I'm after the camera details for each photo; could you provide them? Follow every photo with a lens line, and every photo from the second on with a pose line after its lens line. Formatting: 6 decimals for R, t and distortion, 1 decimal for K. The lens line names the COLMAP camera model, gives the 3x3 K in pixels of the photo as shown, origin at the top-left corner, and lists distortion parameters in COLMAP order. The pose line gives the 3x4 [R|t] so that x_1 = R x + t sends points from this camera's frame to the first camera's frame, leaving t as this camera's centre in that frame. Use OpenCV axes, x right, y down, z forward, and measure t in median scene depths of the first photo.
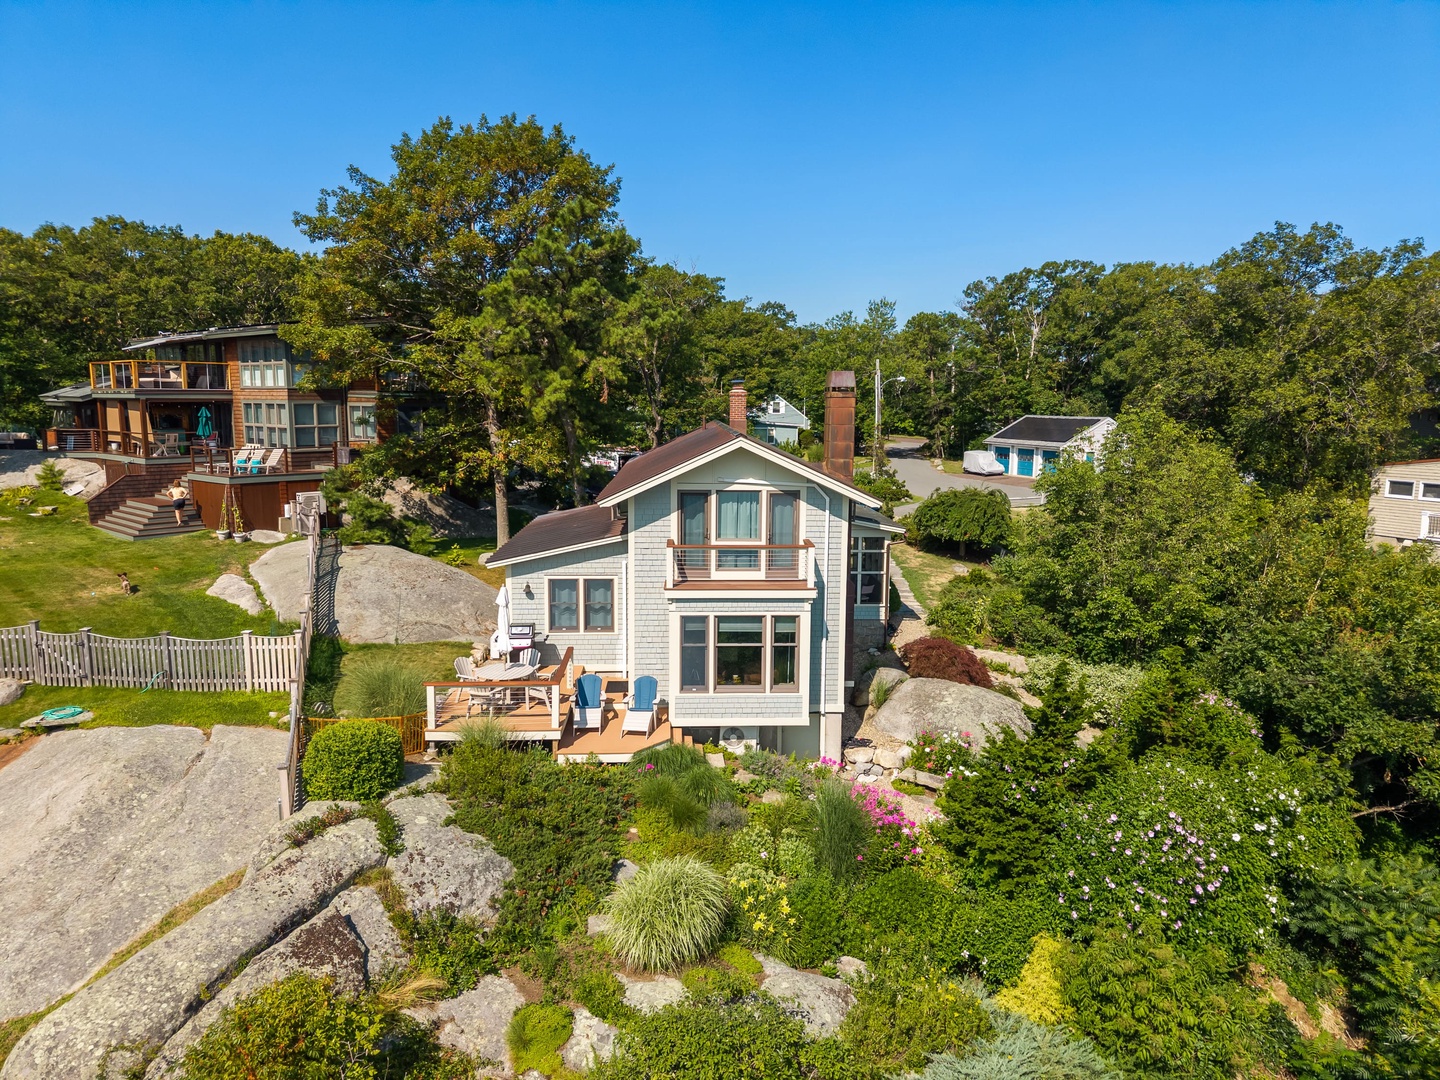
lens RADIAL K [[965.8, 0, 715.6], [0, 965.8, 547.4], [0, 0, 1]] dist [0.041621, -0.049194]
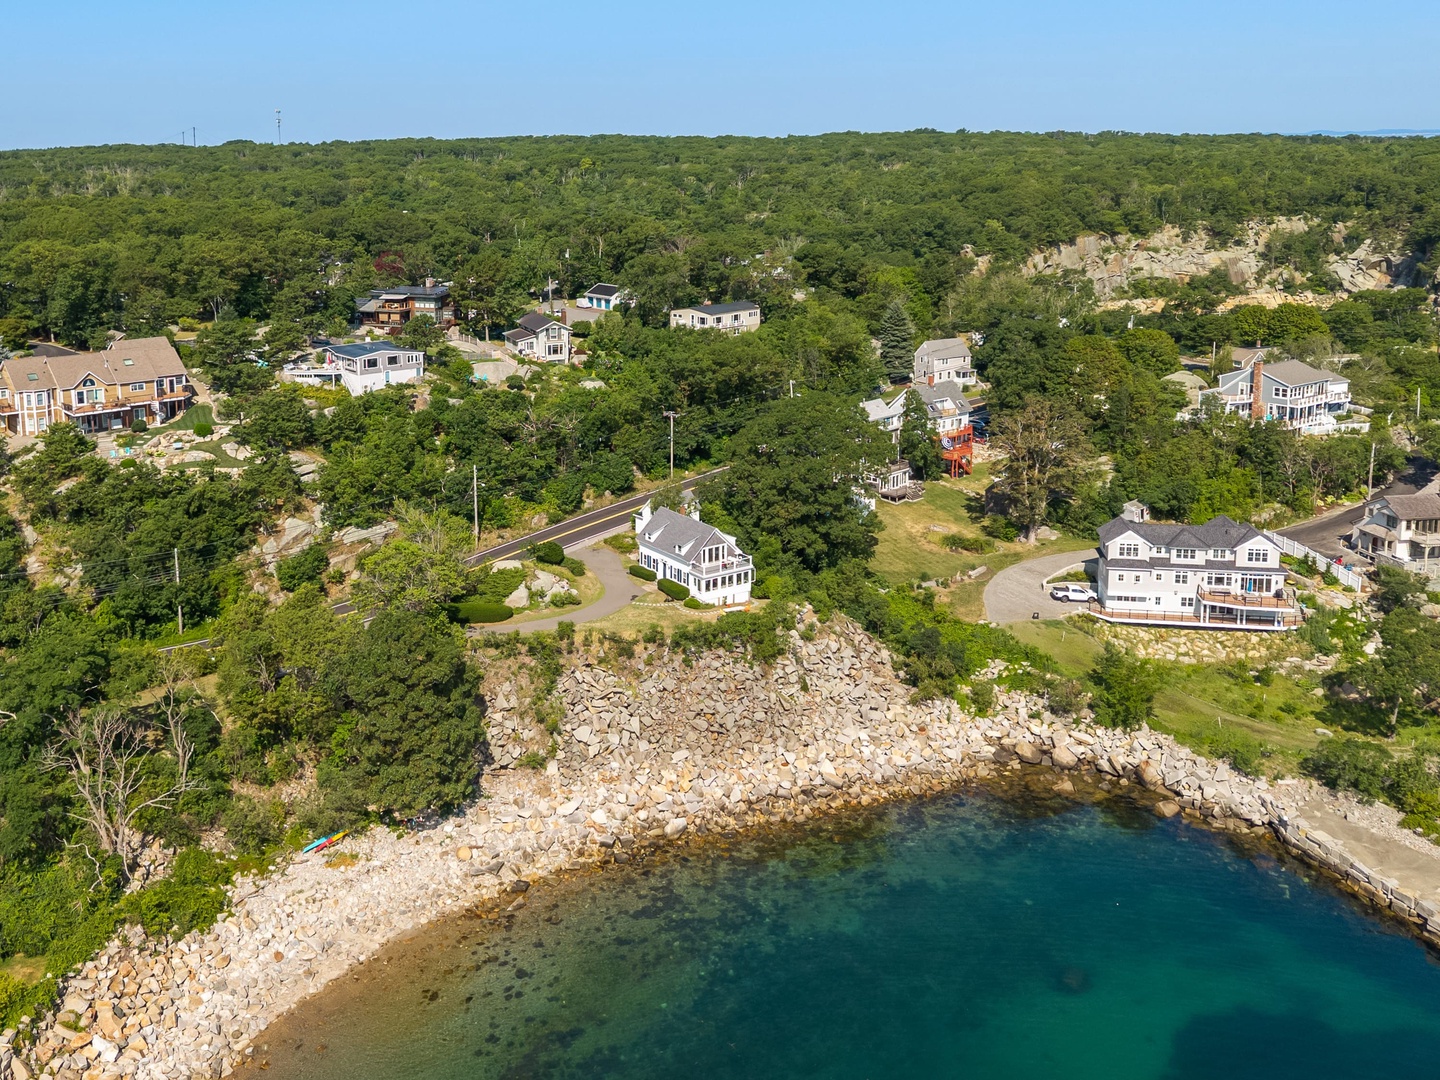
lens RADIAL K [[966.8, 0, 720.0], [0, 966.8, 540.0], [0, 0, 1]] dist [0.082943, -0.124378]
pose [[0.920410, -0.119748, 0.372163, -1.830118], [0.043013, 0.977174, 0.208042, 0.034314], [-0.388581, -0.175477, 0.904551, -6.784727]]
